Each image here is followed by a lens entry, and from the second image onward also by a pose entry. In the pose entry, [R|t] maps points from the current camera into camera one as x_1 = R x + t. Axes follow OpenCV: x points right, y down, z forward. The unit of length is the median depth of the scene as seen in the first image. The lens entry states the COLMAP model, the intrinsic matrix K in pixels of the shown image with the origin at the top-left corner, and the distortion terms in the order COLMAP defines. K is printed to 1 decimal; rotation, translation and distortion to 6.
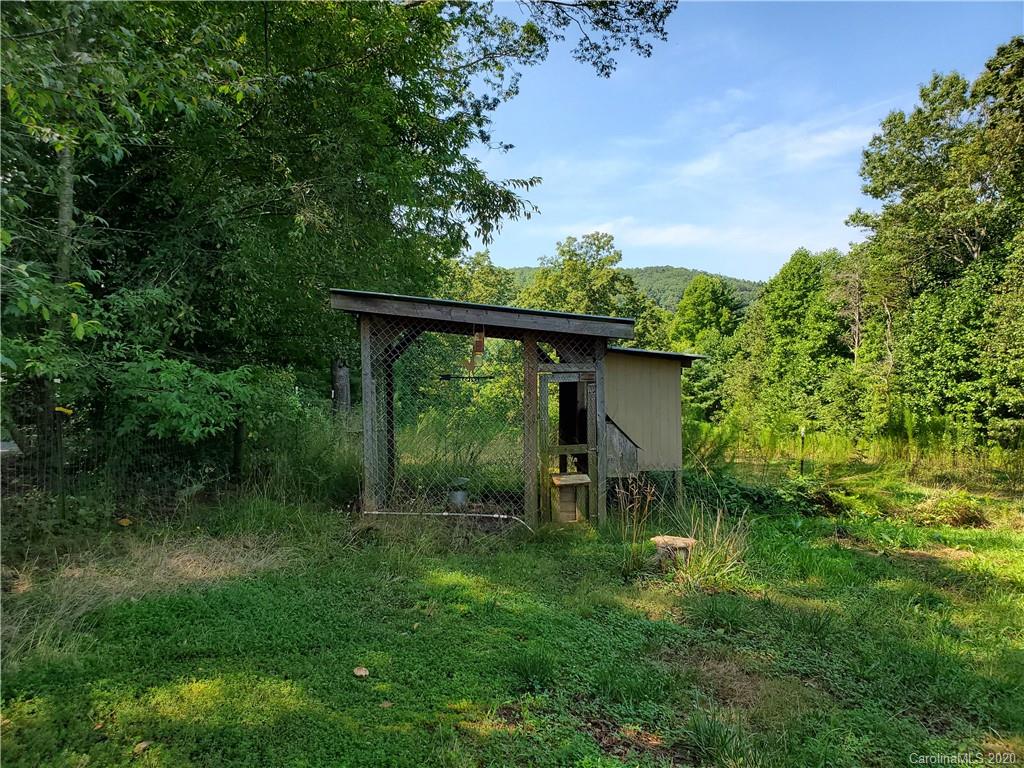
lens RADIAL K [[829.2, 0, 508.4], [0, 829.2, 396.3], [0, 0, 1]] dist [-0.074781, 0.134497]
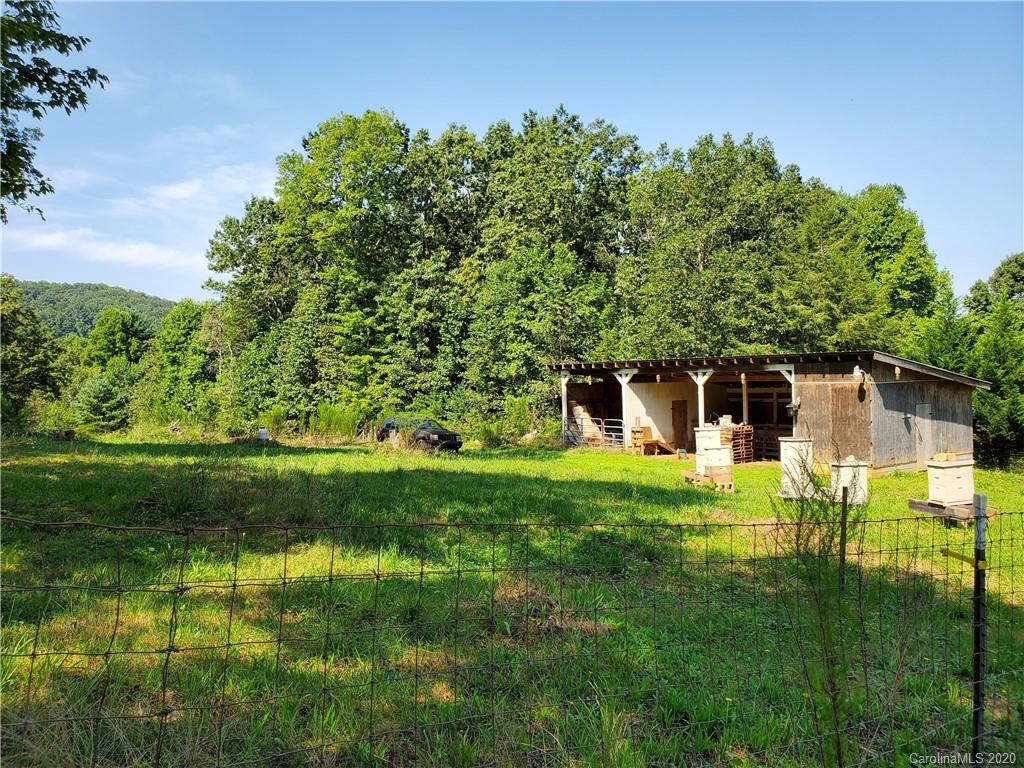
lens RADIAL K [[829.2, 0, 508.4], [0, 829.2, 396.3], [0, 0, 1]] dist [-0.074781, 0.134497]
pose [[0.797458, -0.002184, 0.603370, -0.017393], [0.020455, 0.999517, -0.023417, 0.016959], [-0.603027, 0.031016, 0.797117, -0.356304]]
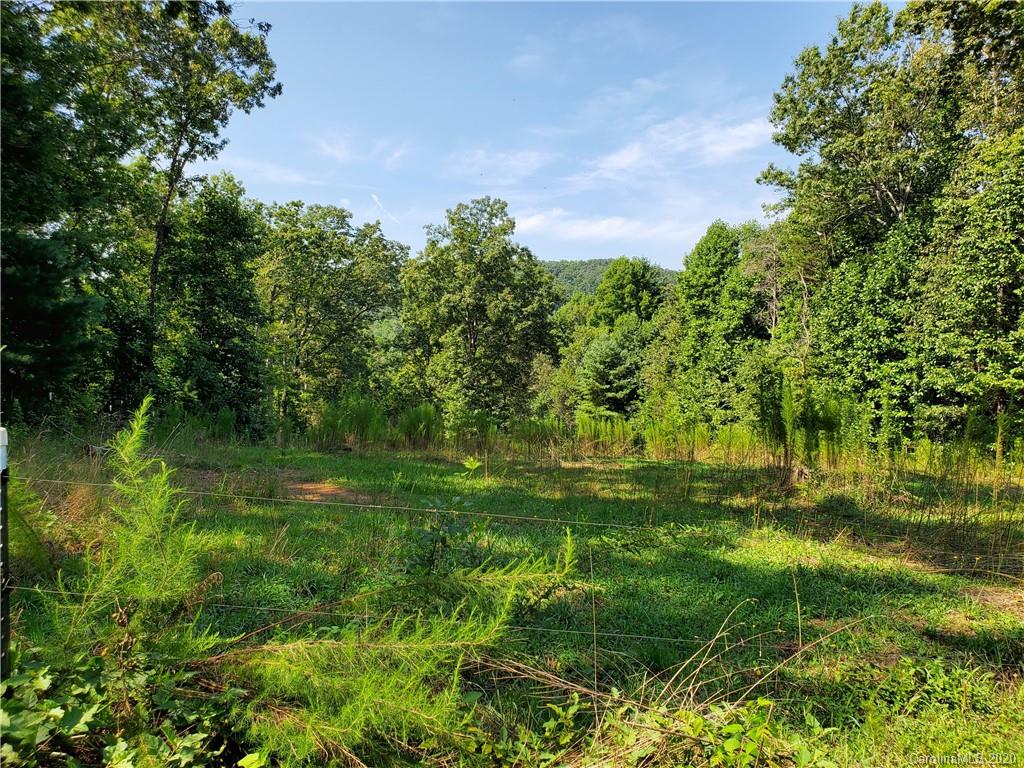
lens RADIAL K [[827.1, 0, 512.0], [0, 827.1, 384.0], [0, 0, 1]] dist [-0.011807, -0.004757]
pose [[0.997572, 0.002321, 0.069611, 0.076071], [-0.001871, 0.999977, -0.006517, 0.007474], [-0.069624, 0.006371, 0.997553, 0.123972]]
